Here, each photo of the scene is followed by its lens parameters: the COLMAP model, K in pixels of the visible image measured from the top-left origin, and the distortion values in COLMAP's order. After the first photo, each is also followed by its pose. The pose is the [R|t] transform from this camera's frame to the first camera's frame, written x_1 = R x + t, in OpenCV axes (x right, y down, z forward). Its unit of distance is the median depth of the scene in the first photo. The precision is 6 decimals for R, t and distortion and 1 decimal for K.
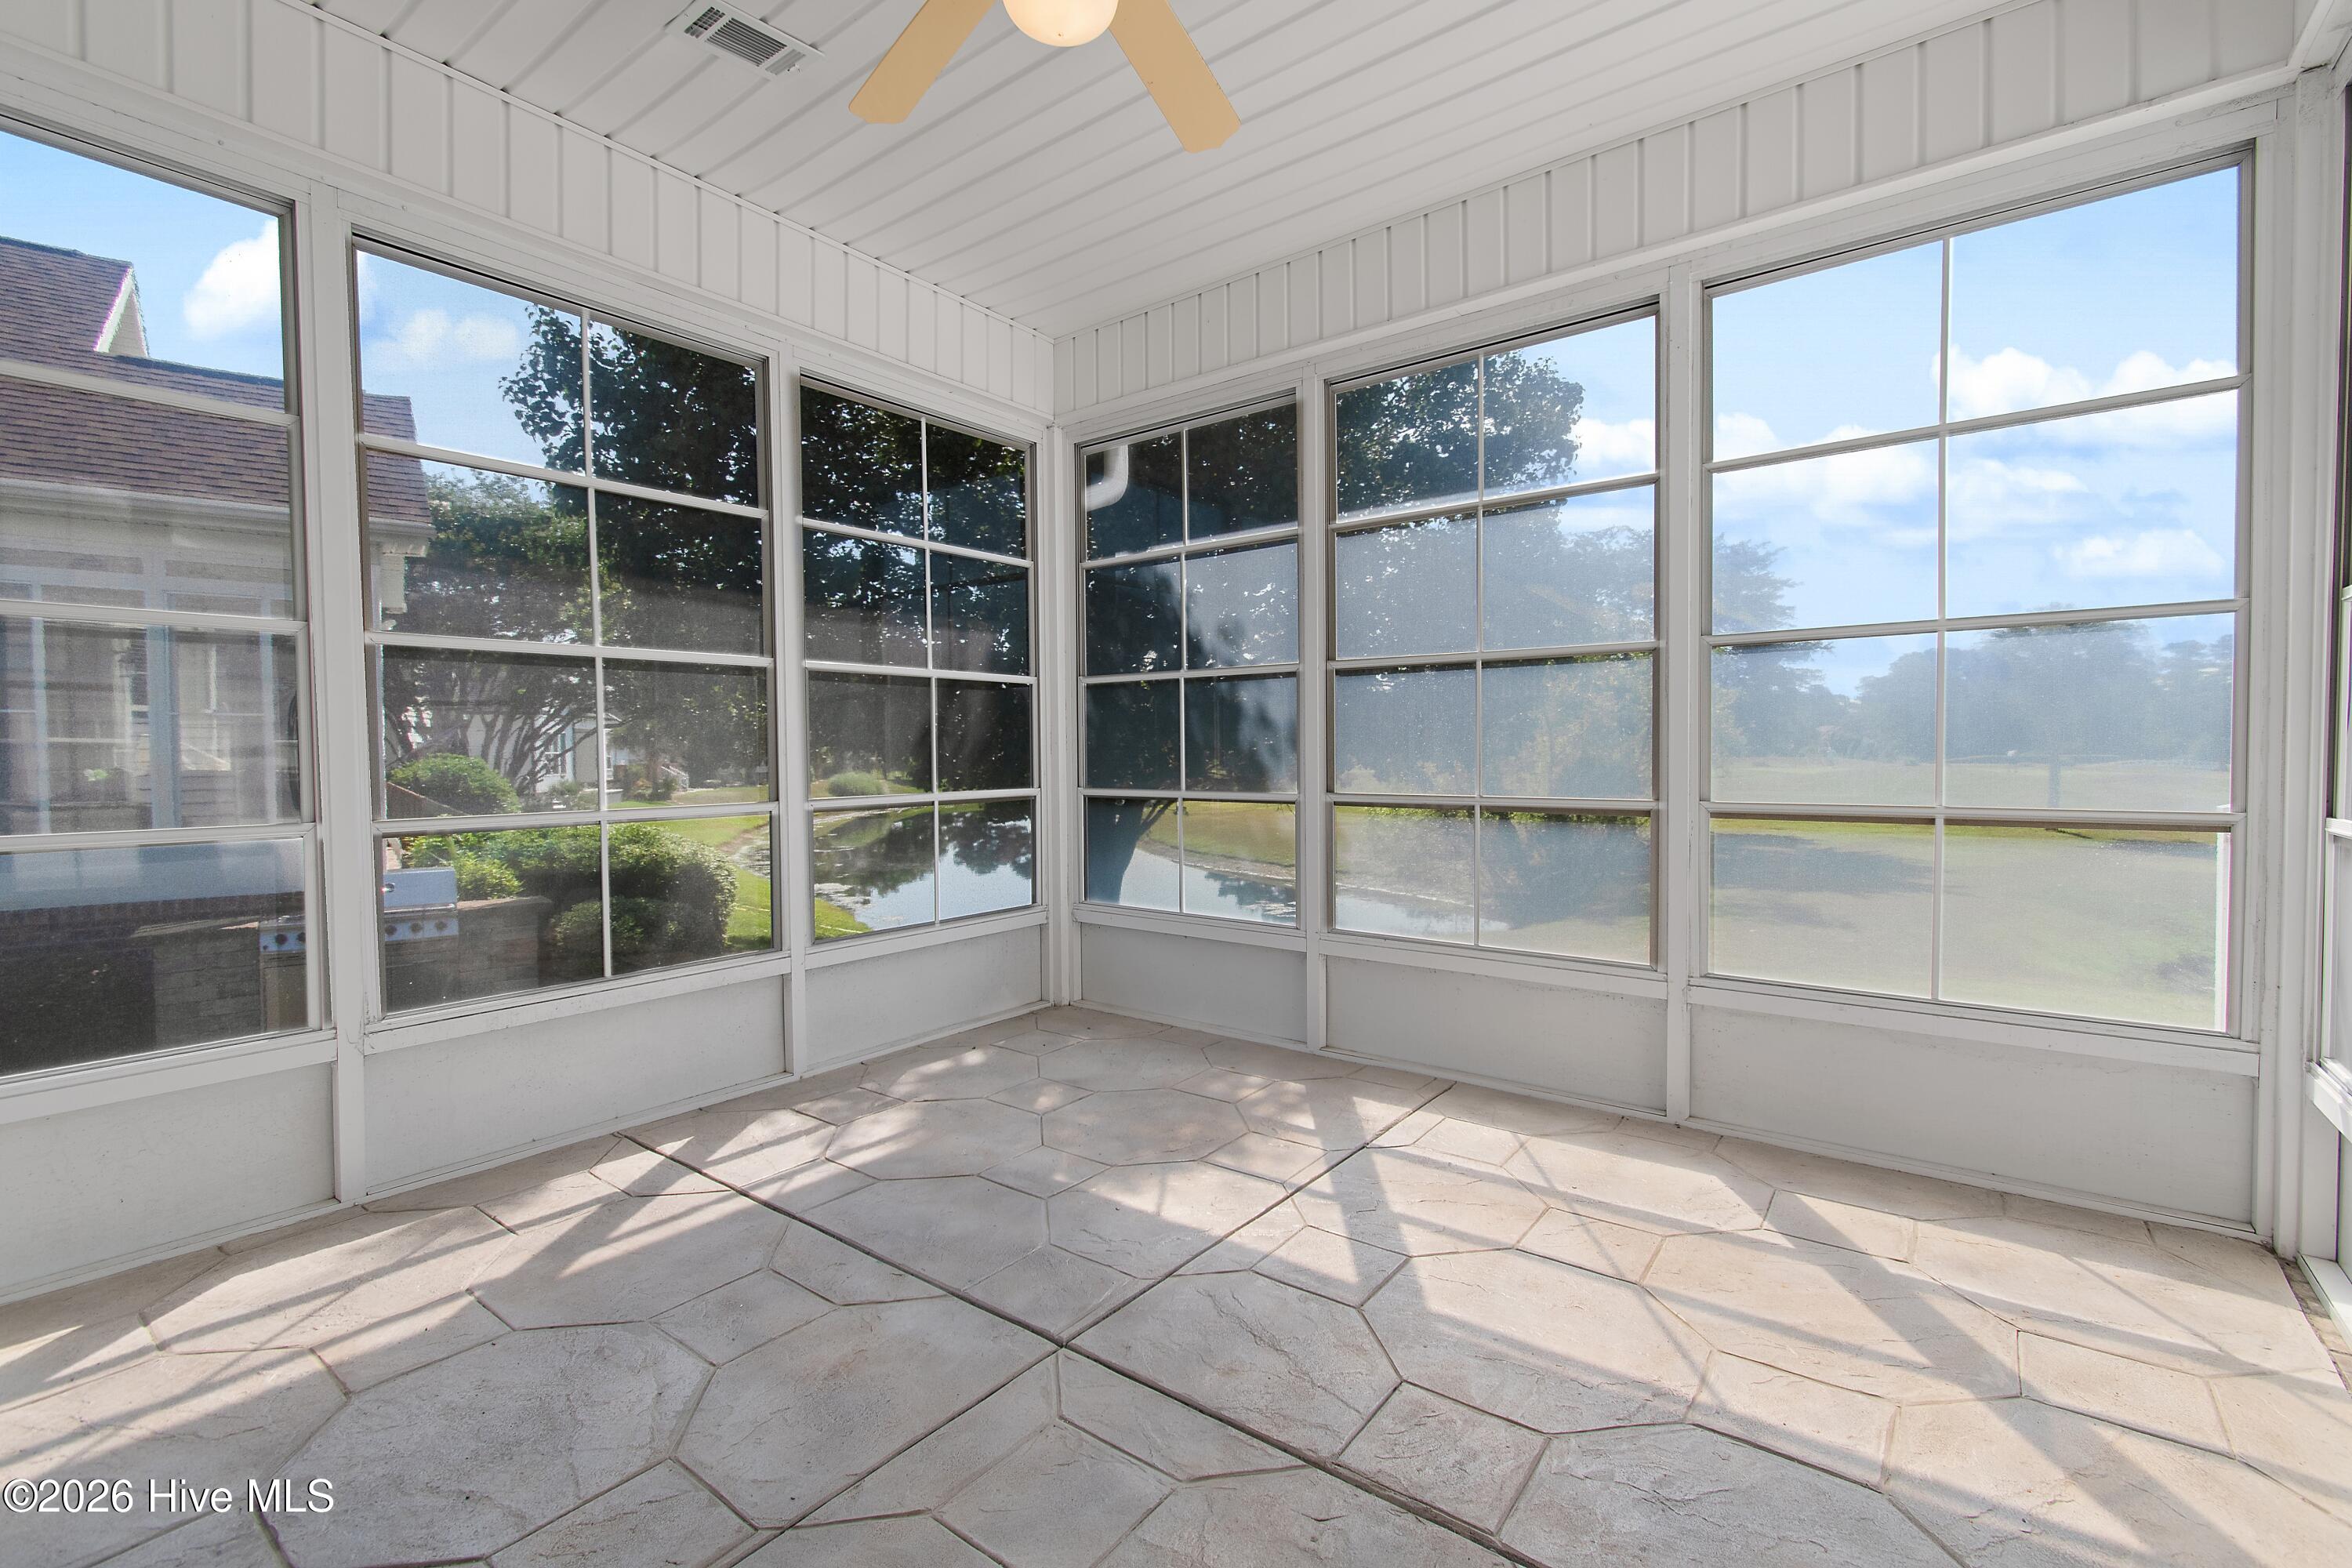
lens RADIAL K [[1035.9, 0, 1172.0], [0, 1035.9, 792.7], [0, 0, 1]] dist [0.001667, -0.000224]
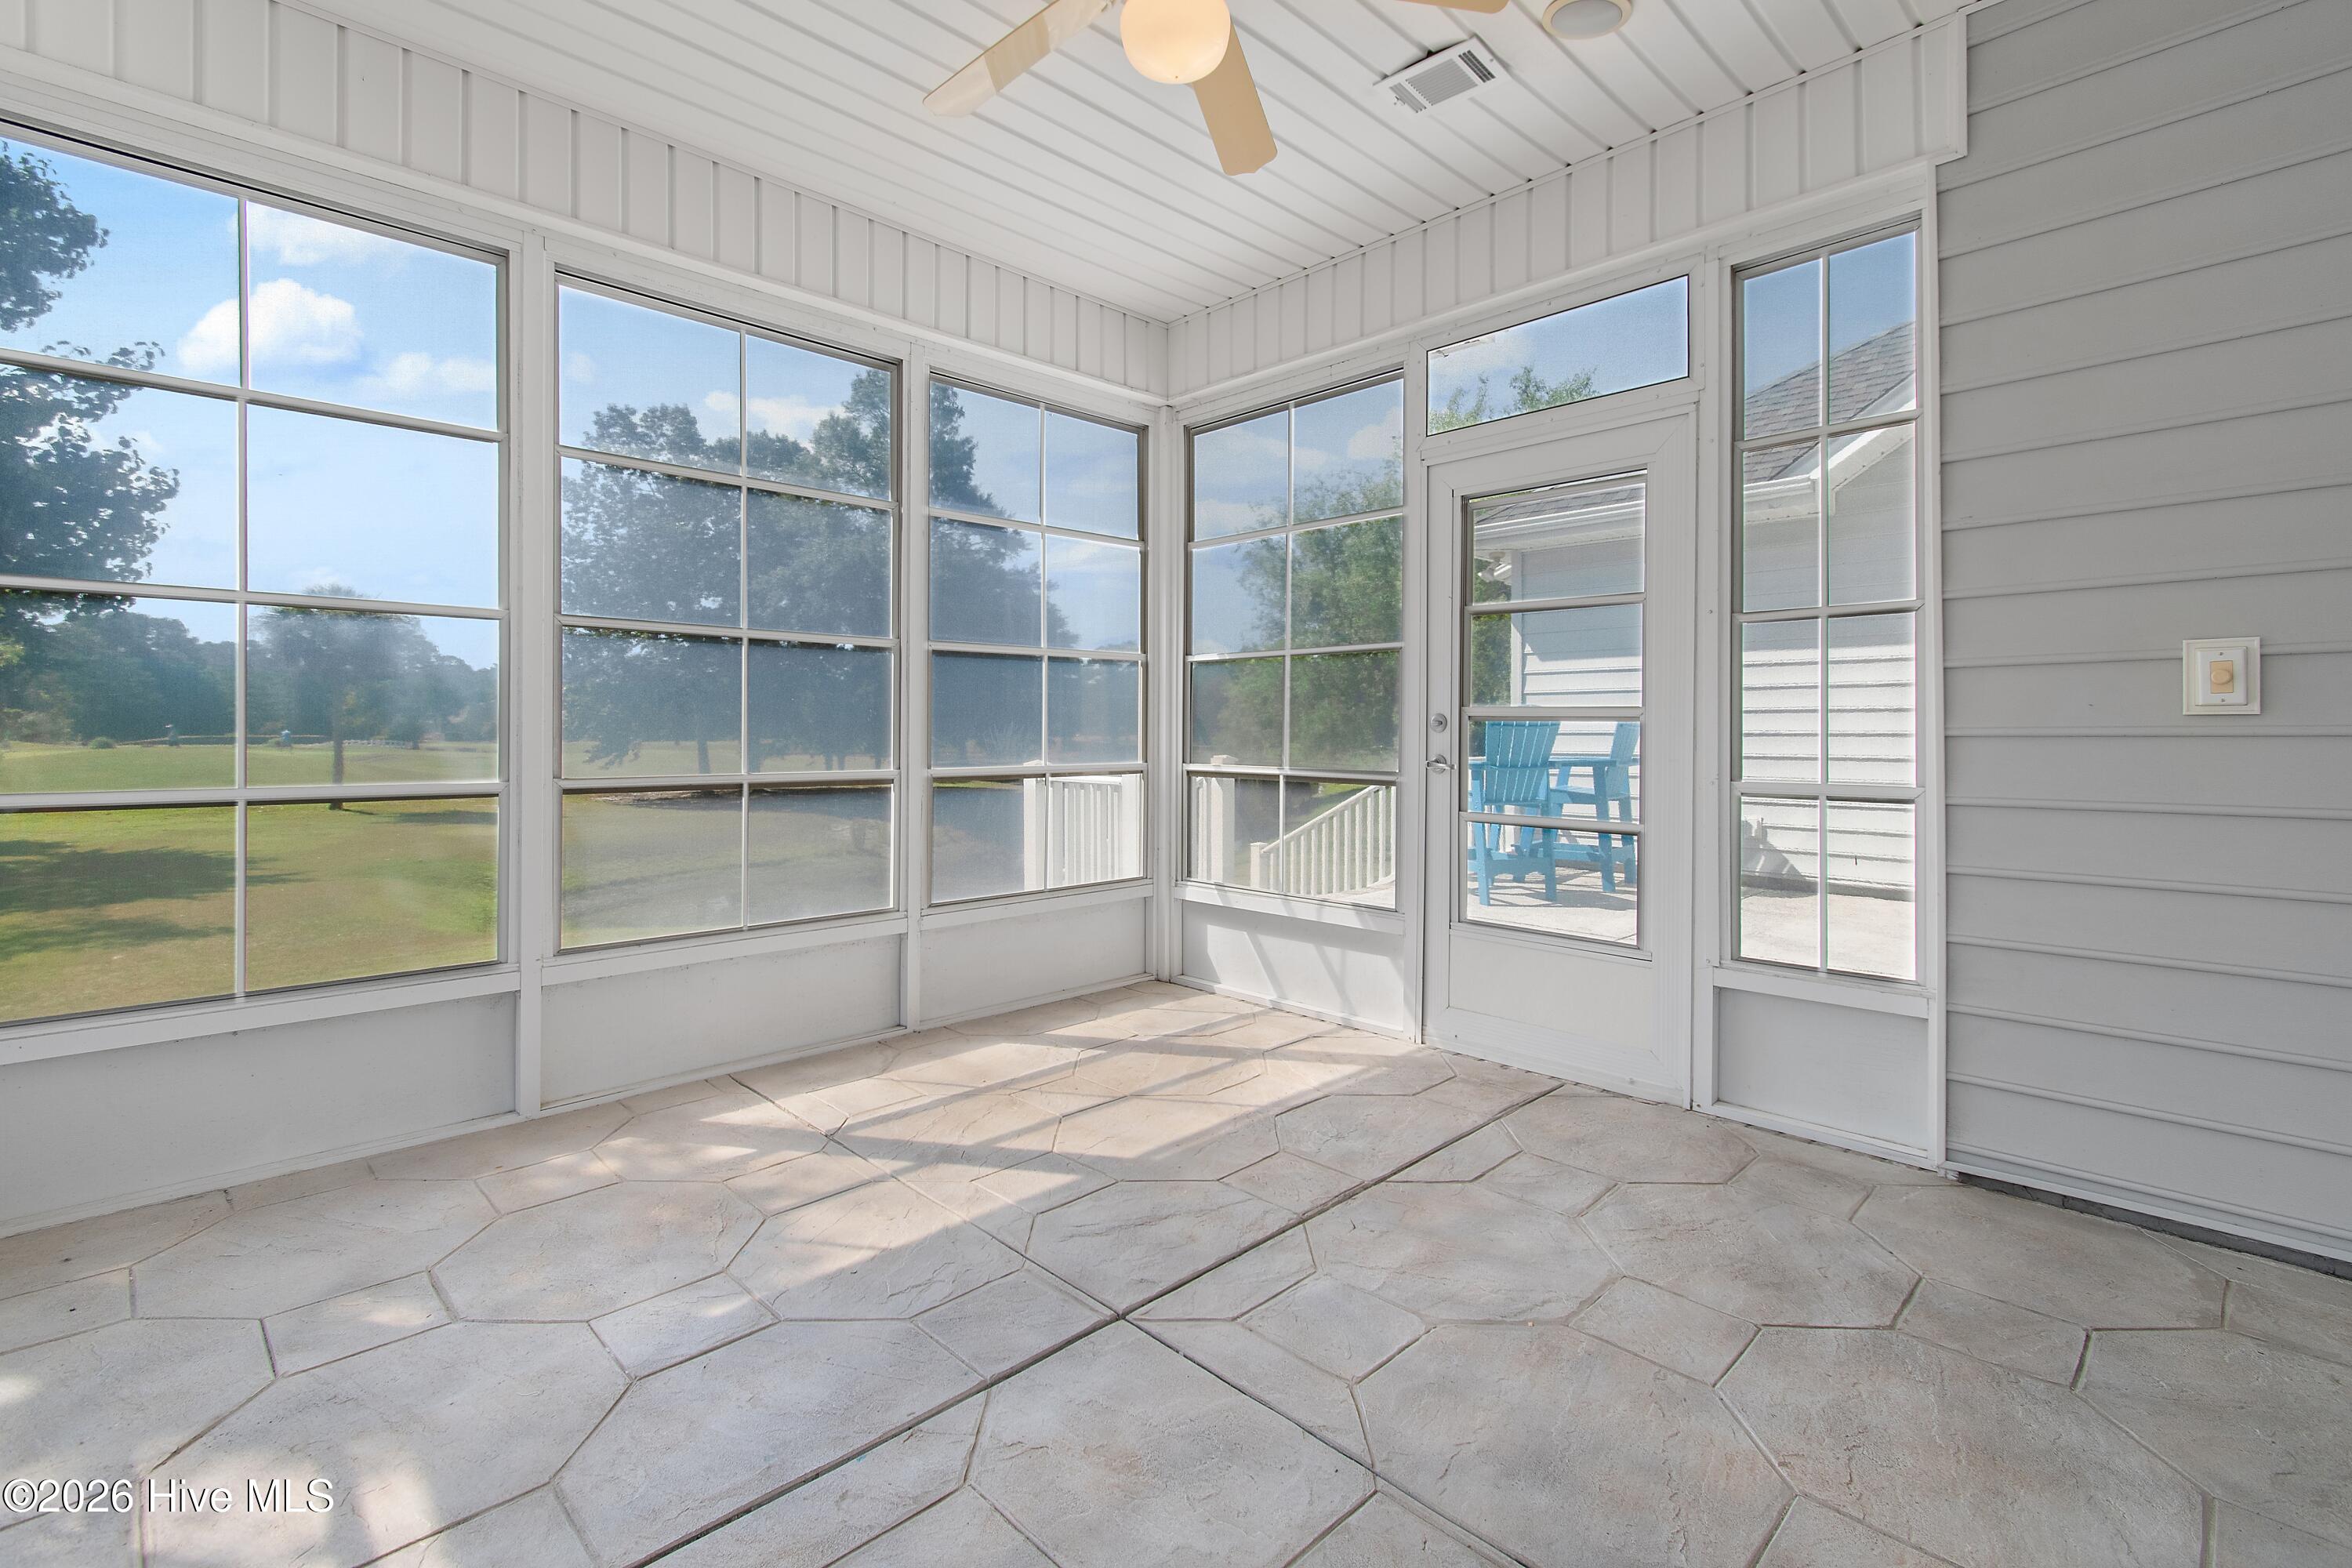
lens RADIAL K [[1051.5, 0, 1163.4], [0, 1051.5, 743.7], [0, 0, 1]] dist [0.001989, 0.000653]
pose [[0.144642, -0.003890, 0.989476, -0.907138], [0.040050, 0.999196, -0.001926, -0.010892], [-0.988673, 0.039907, 0.144682, 0.654083]]
